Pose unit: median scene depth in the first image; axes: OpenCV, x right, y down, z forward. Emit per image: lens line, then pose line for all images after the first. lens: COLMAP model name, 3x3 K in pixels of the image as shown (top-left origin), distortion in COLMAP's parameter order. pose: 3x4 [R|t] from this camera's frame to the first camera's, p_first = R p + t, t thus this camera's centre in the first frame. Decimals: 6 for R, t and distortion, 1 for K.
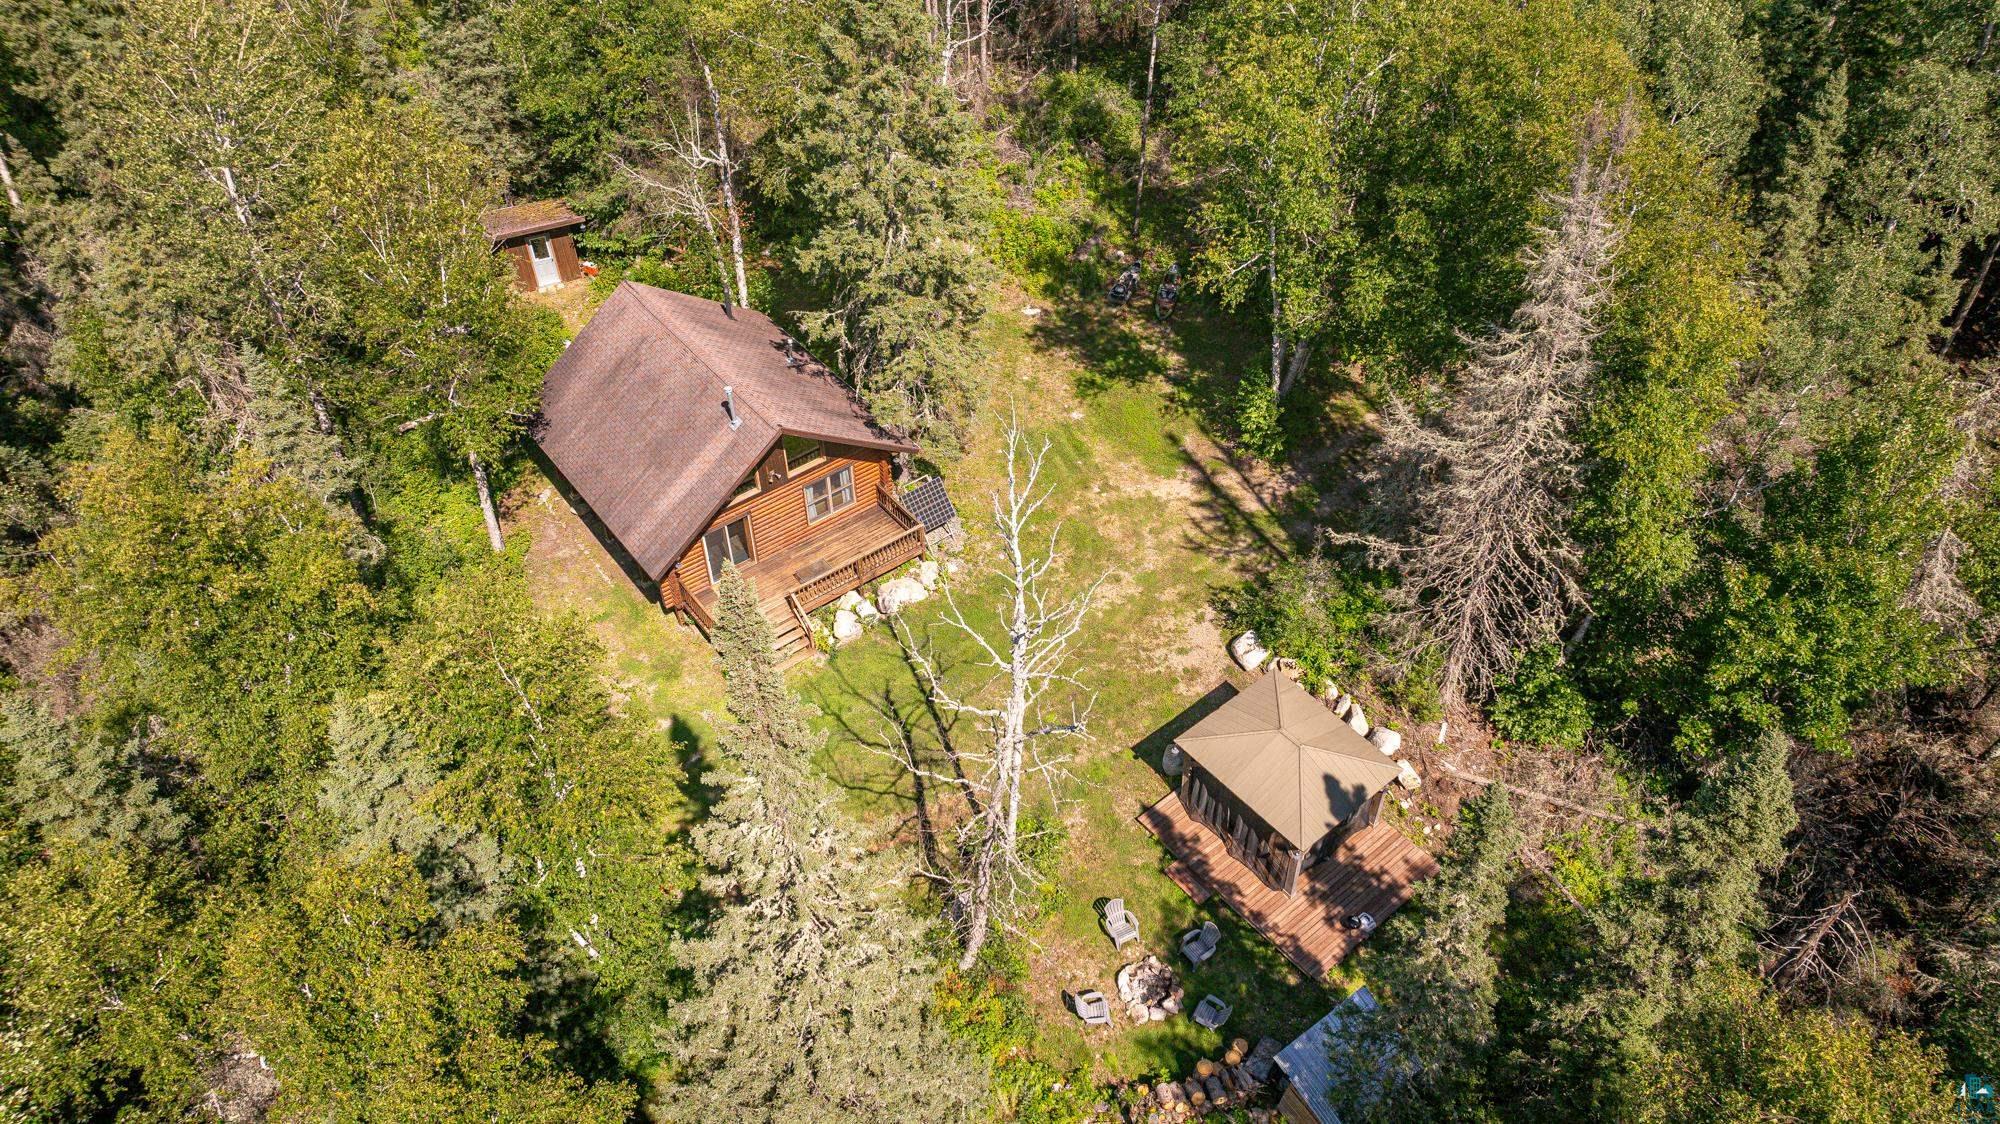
lens RADIAL K [[1412.1, 0, 1021.5], [0, 1412.1, 563.9], [0, 0, 1]] dist [-0.072675, 0.081673]
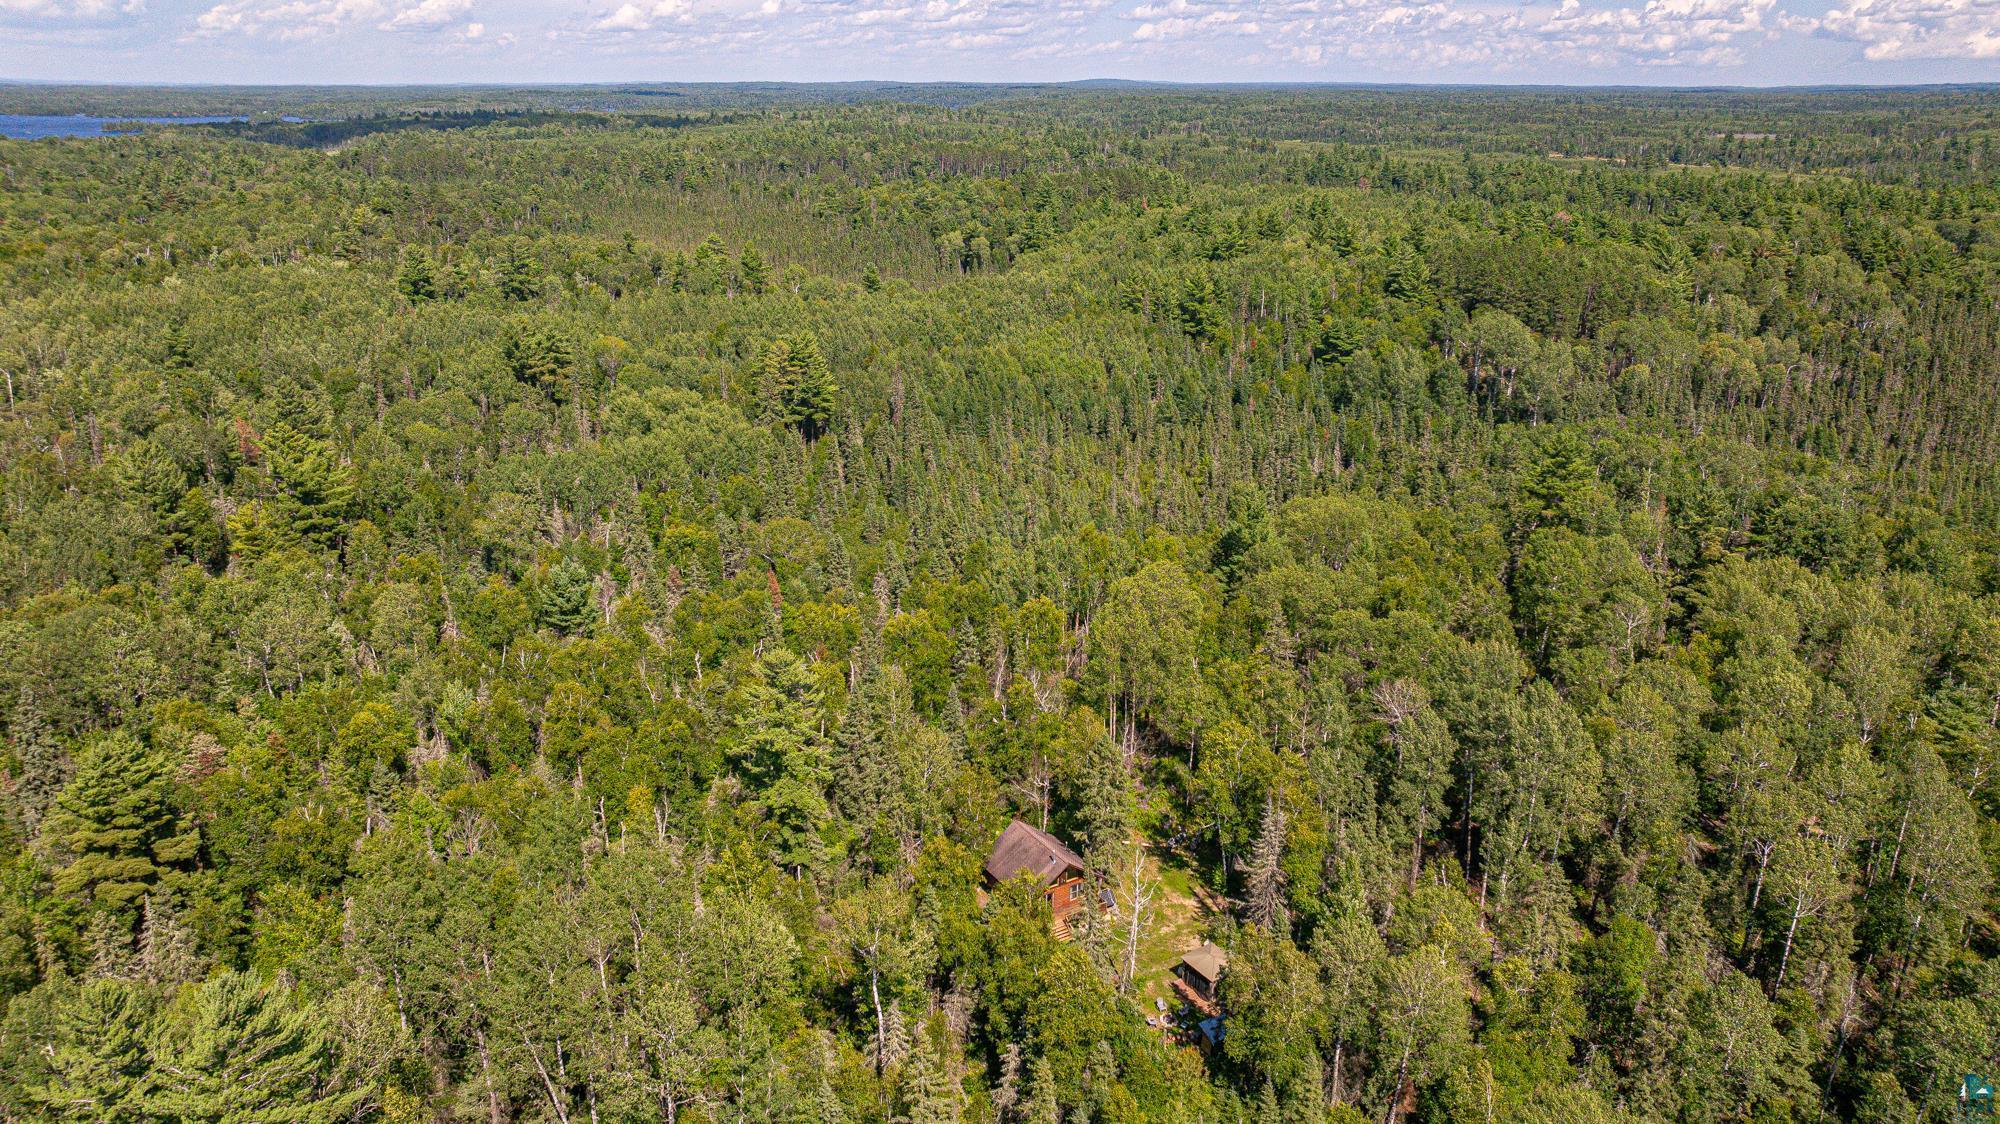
lens RADIAL K [[1407.6, 0, 1006.3], [0, 1407.6, 550.6], [0, 0, 1]] dist [-0.014255, -0.004766]
pose [[0.992834, 0.044863, -0.110762, 0.019967], [-0.088301, 0.899932, -0.426996, 0.585546], [0.080522, 0.433716, 0.897444, -2.031422]]
